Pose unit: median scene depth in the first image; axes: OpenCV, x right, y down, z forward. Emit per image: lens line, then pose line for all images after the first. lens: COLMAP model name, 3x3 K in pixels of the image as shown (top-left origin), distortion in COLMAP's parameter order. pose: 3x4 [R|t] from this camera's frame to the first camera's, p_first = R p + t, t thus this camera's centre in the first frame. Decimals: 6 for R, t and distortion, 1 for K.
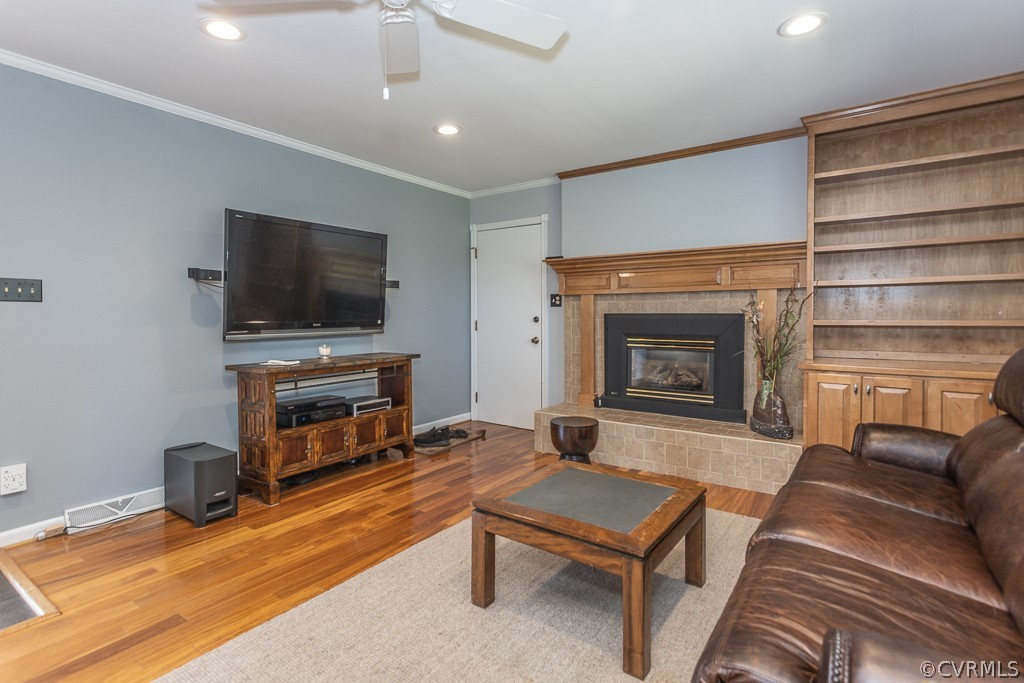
lens RADIAL K [[518.3, 0, 525.1], [0, 518.3, 320.8], [0, 0, 1]] dist [0.014399, 0.002861]
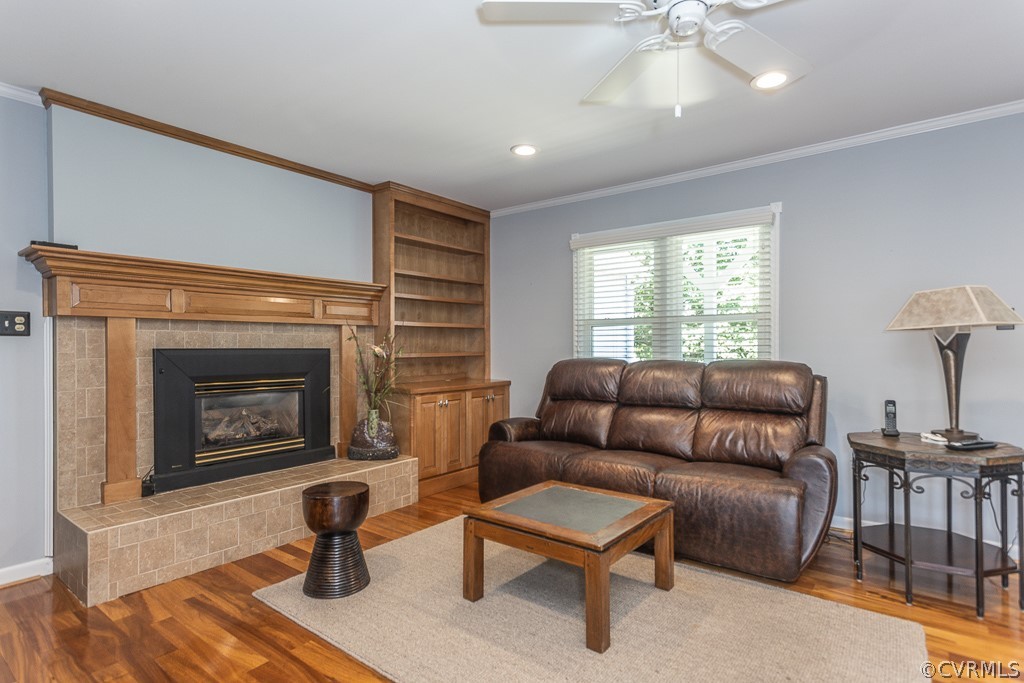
lens RADIAL K [[543.5, 0, 515.9], [0, 543.5, 343.2], [0, 0, 1]] dist [0.020131, -0.001014]
pose [[0.023713, 0.008207, 0.999685, -0.585593], [0.014217, 0.999862, -0.008546, -0.009552], [-0.999618, 0.014415, 0.023593, 0.591185]]
